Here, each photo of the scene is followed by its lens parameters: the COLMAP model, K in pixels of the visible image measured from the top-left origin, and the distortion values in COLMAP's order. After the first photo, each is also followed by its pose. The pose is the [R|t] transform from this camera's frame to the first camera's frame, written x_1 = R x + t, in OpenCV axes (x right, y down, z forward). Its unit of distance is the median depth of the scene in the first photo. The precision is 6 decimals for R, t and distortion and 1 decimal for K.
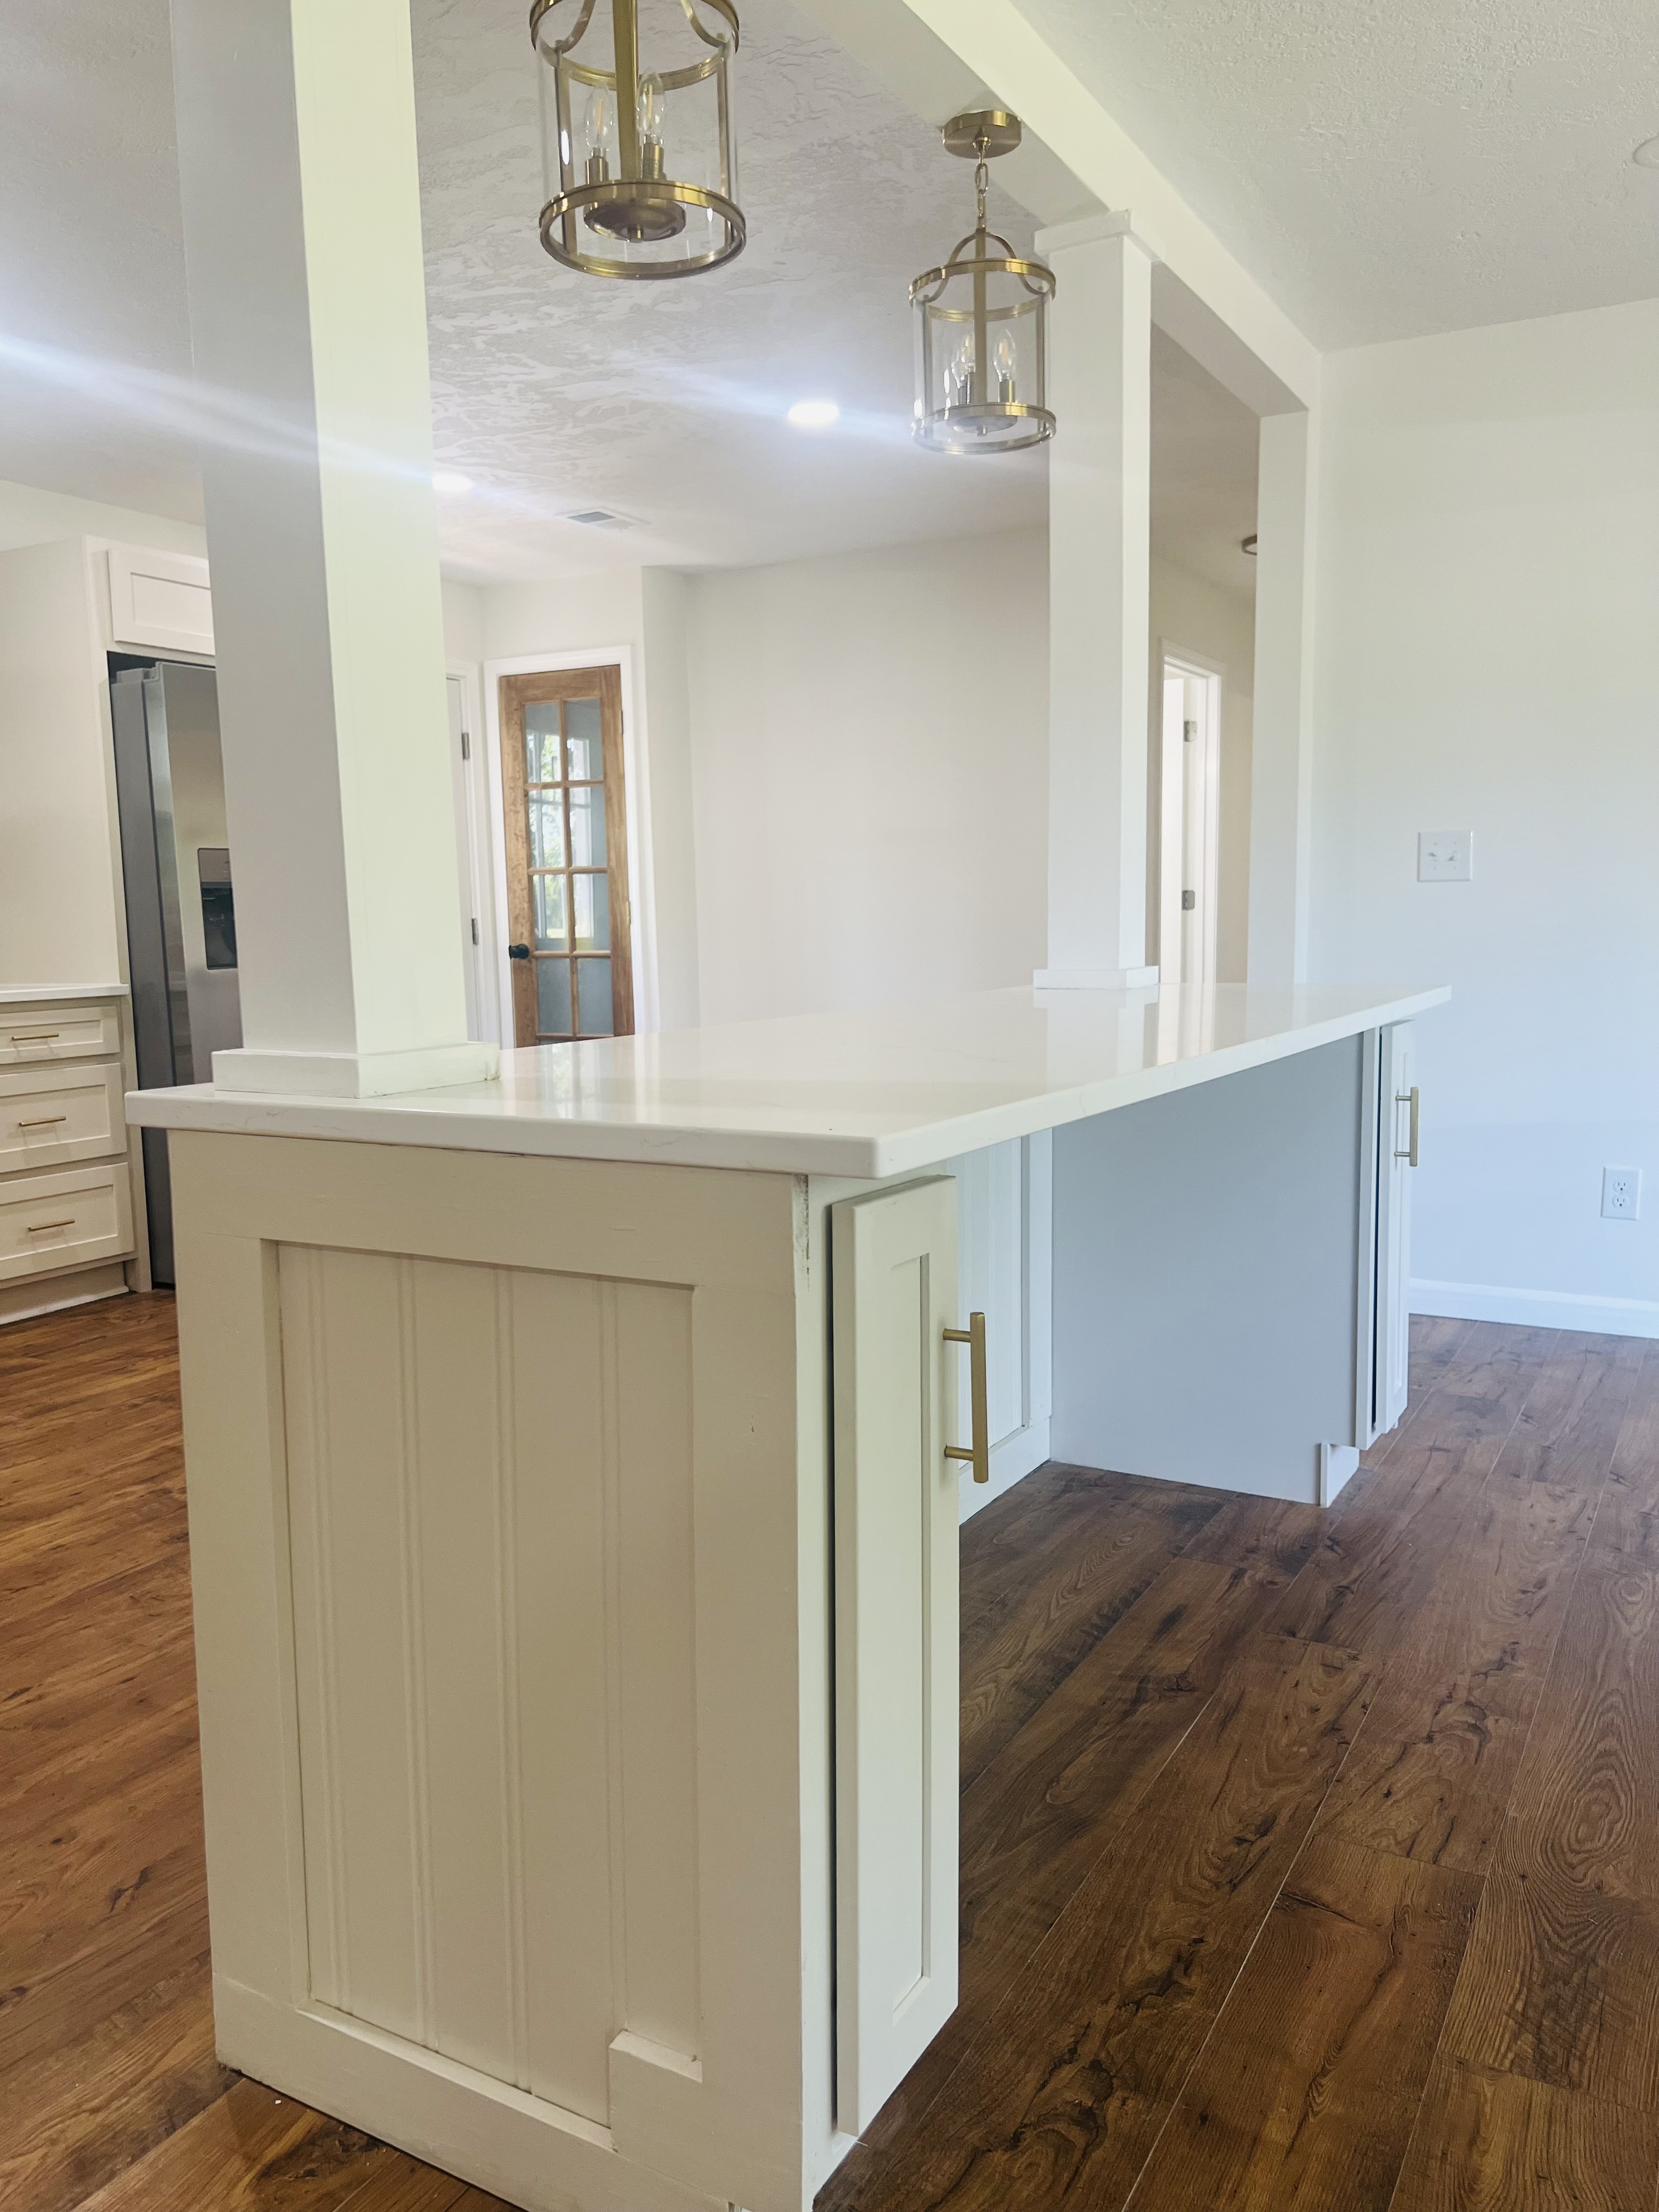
lens RADIAL K [[1677.5, 0, 842.2], [0, 1677.5, 1094.1], [0, 0, 1]] dist [0.082287, -0.008062]
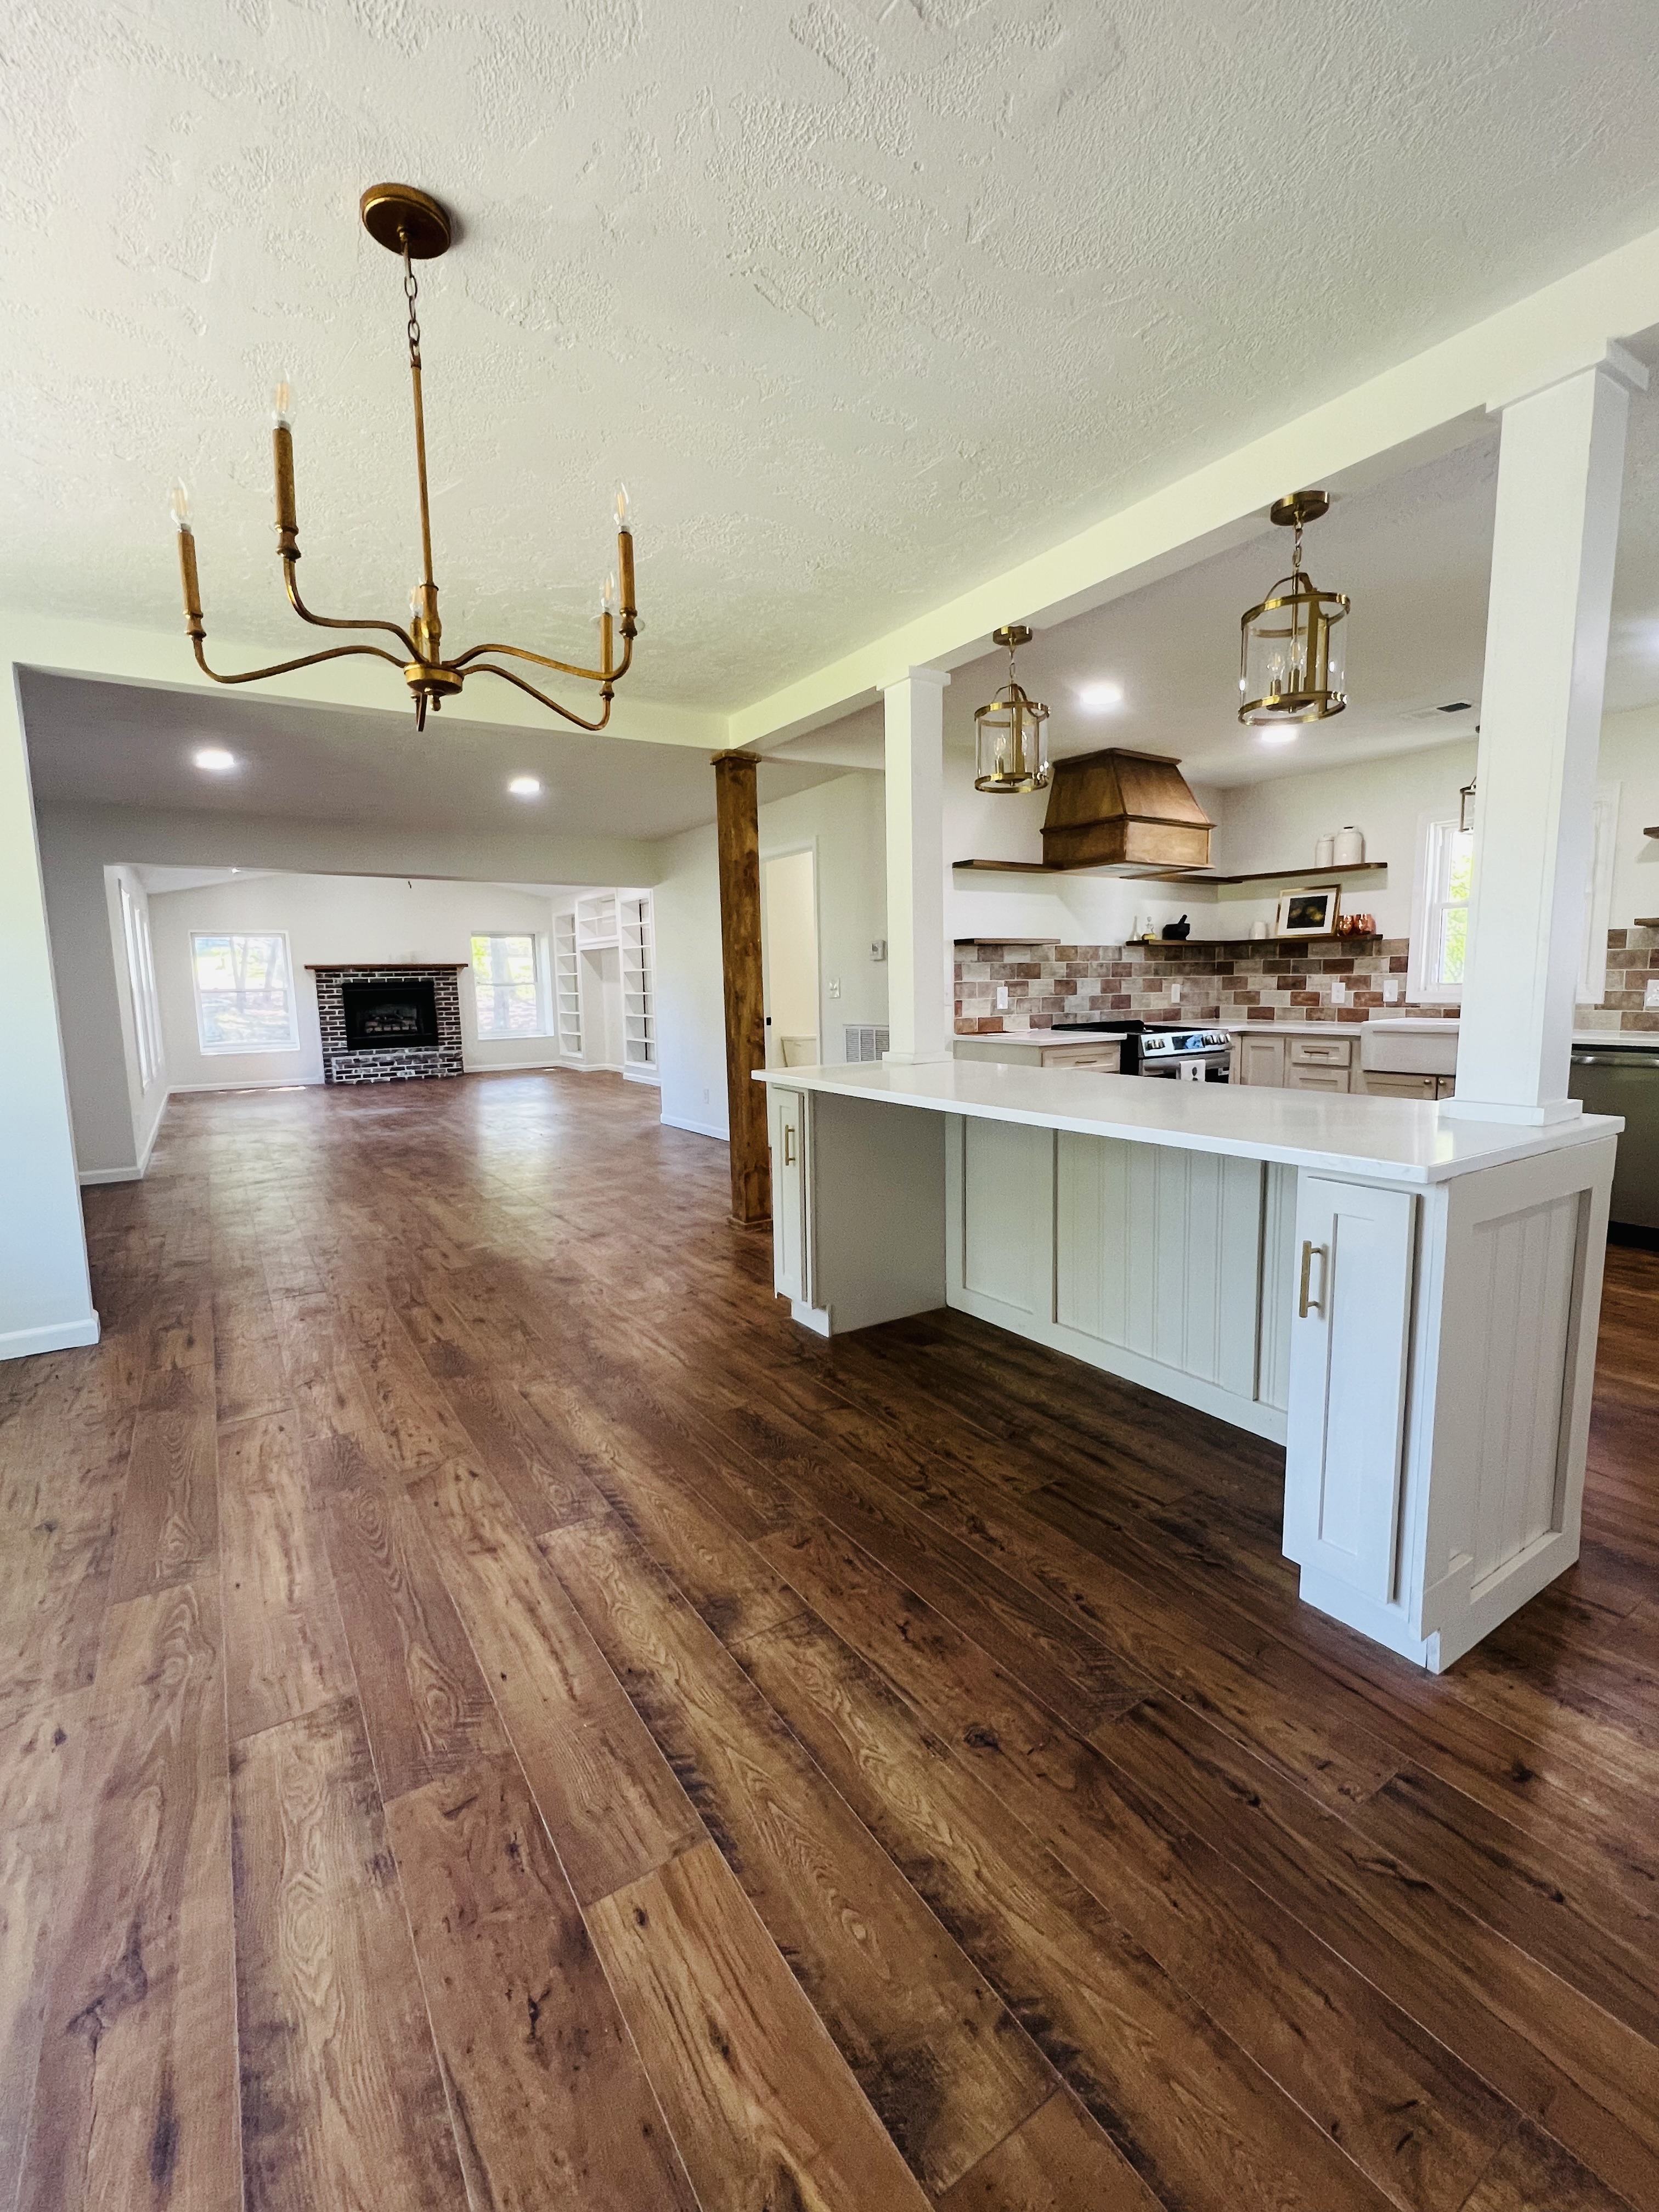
lens RADIAL K [[948.7, 0, 835.2], [0, 948.7, 1111.6], [0, 0, 1]] dist [-0.001222, -0.000167]
pose [[-0.464273, 0.144370, -0.873847, 0.930143], [-0.071187, 0.977351, 0.199291, -0.163233], [0.882827, 0.154732, -0.443481, 0.981580]]
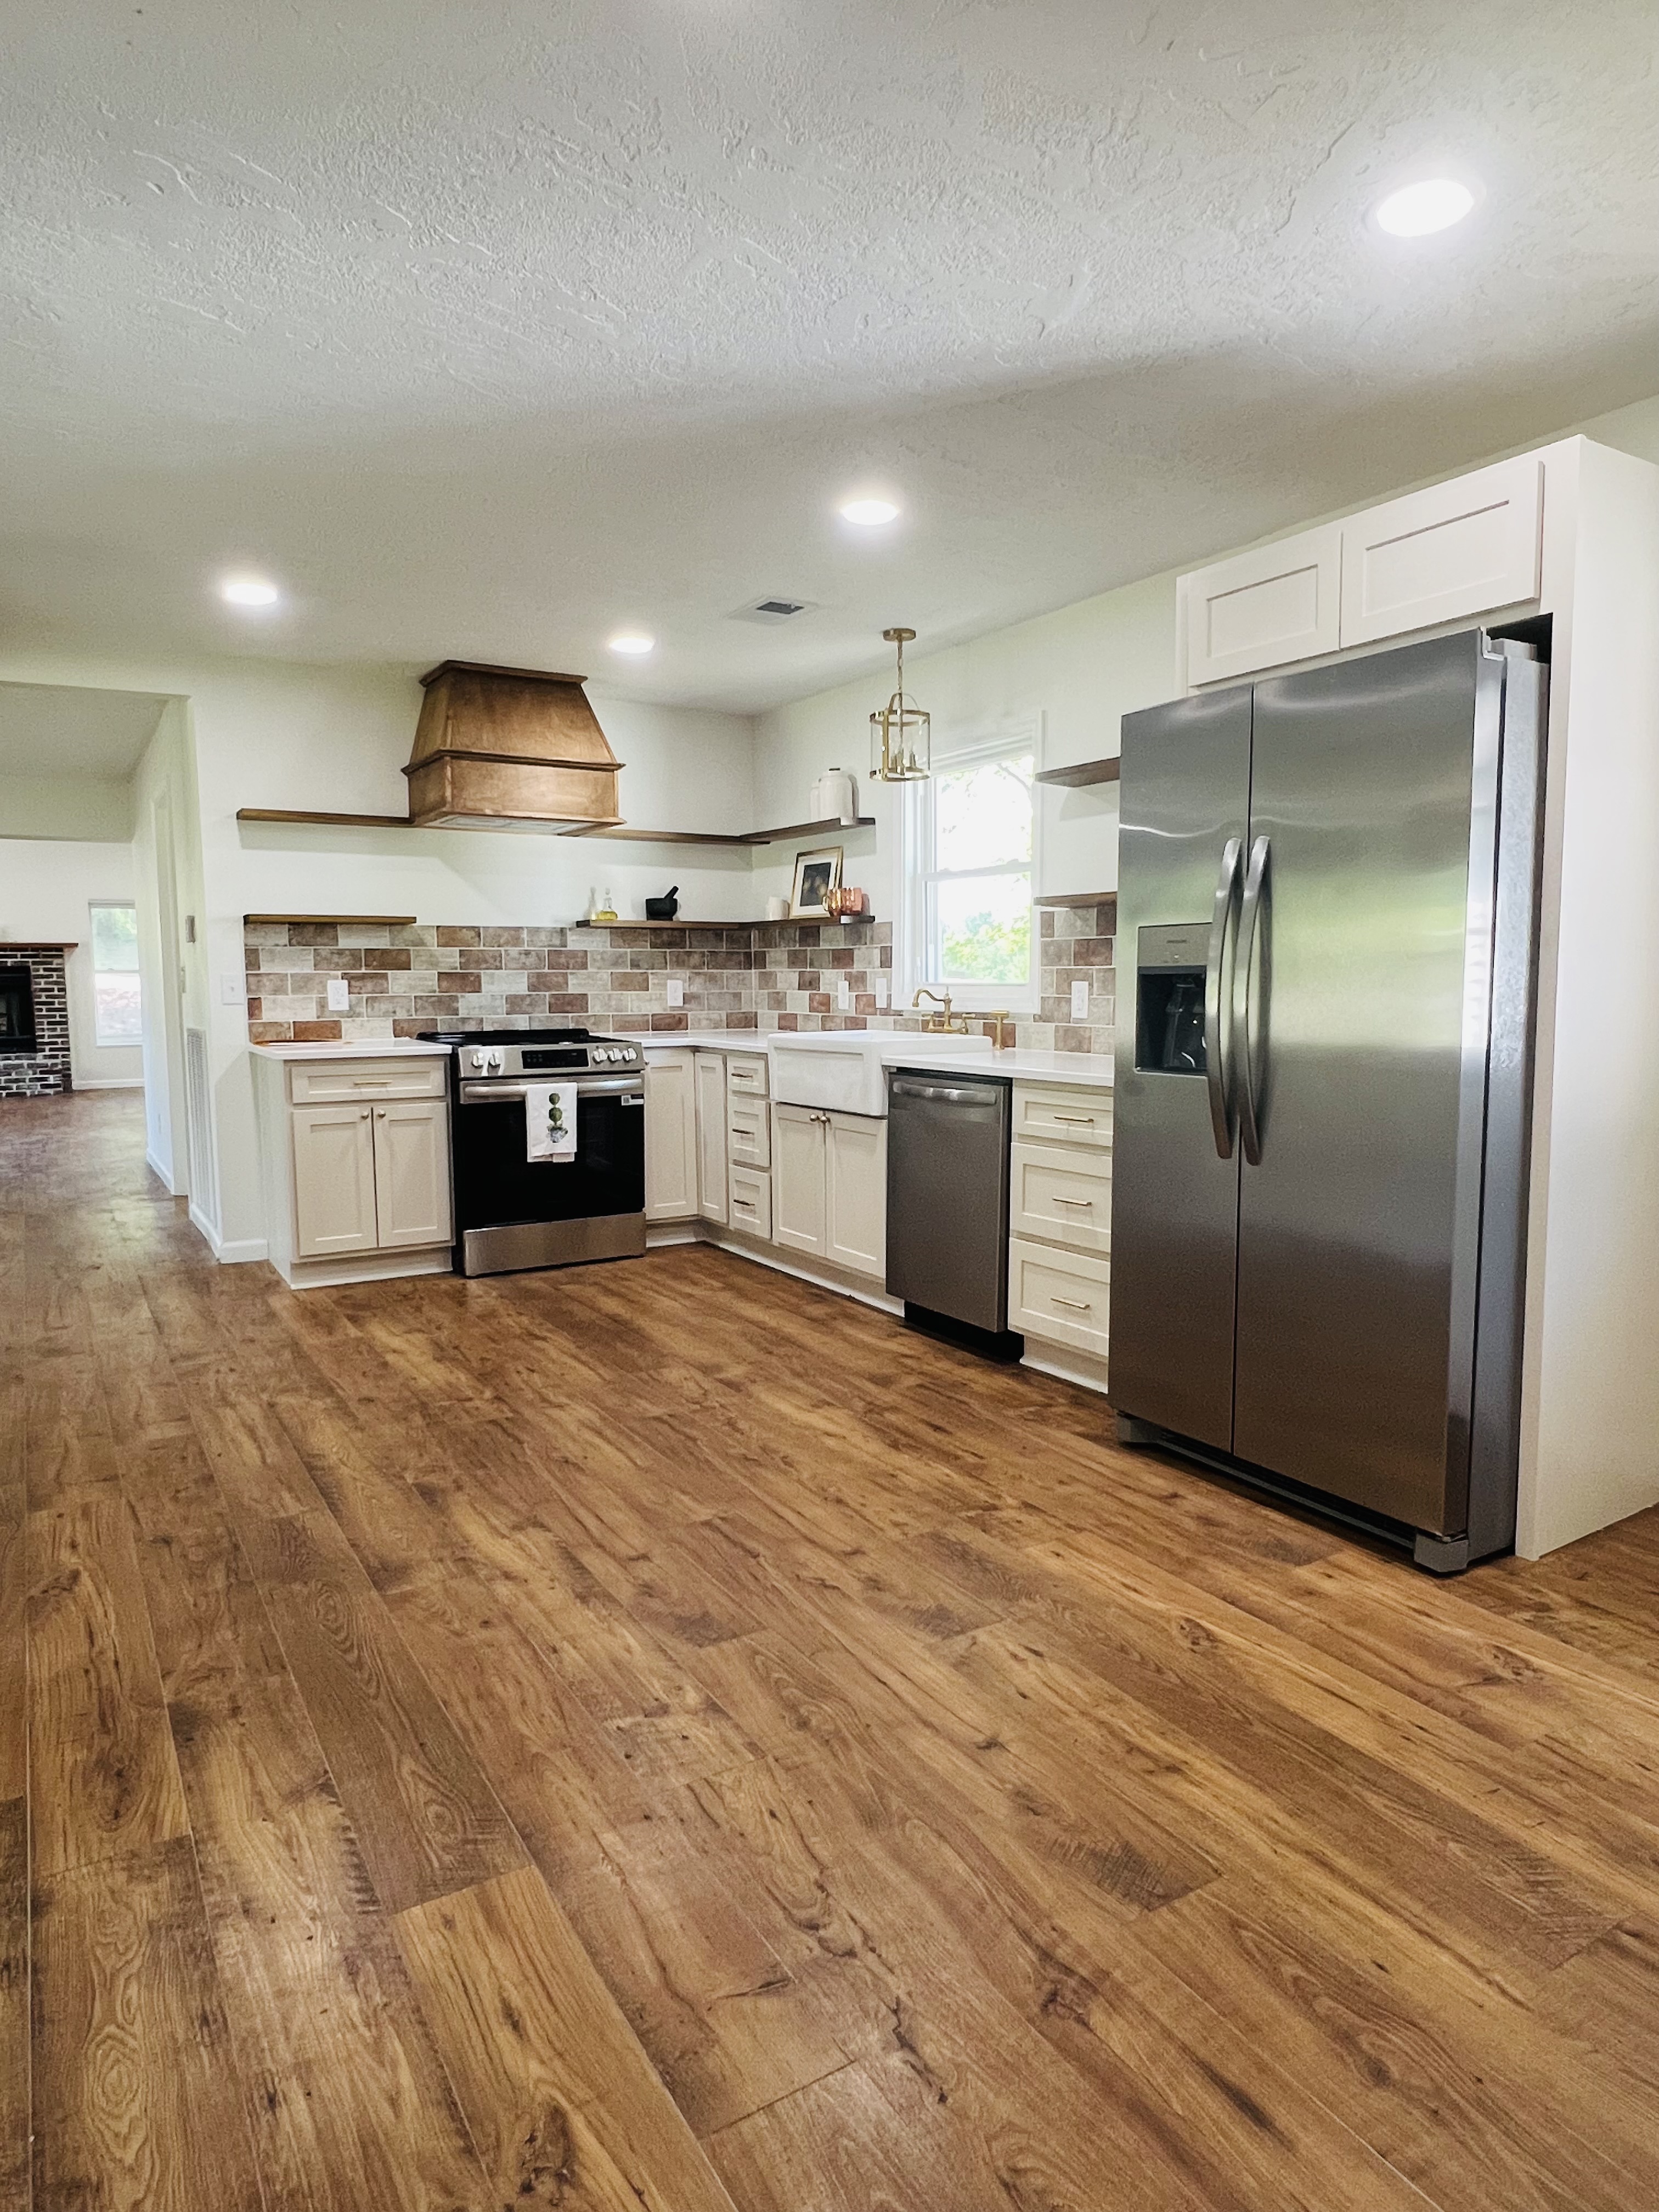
lens RADIAL K [[1299.0, 0, 832.0], [0, 1299.0, 1108.1], [0, 0, 1]] dist [-0.000195, 0.000545]
pose [[-0.491716, 0.106331, -0.864239, 0.415520], [-0.082393, 0.982381, 0.167745, -0.245276], [0.866848, 0.153691, -0.474292, 1.925600]]
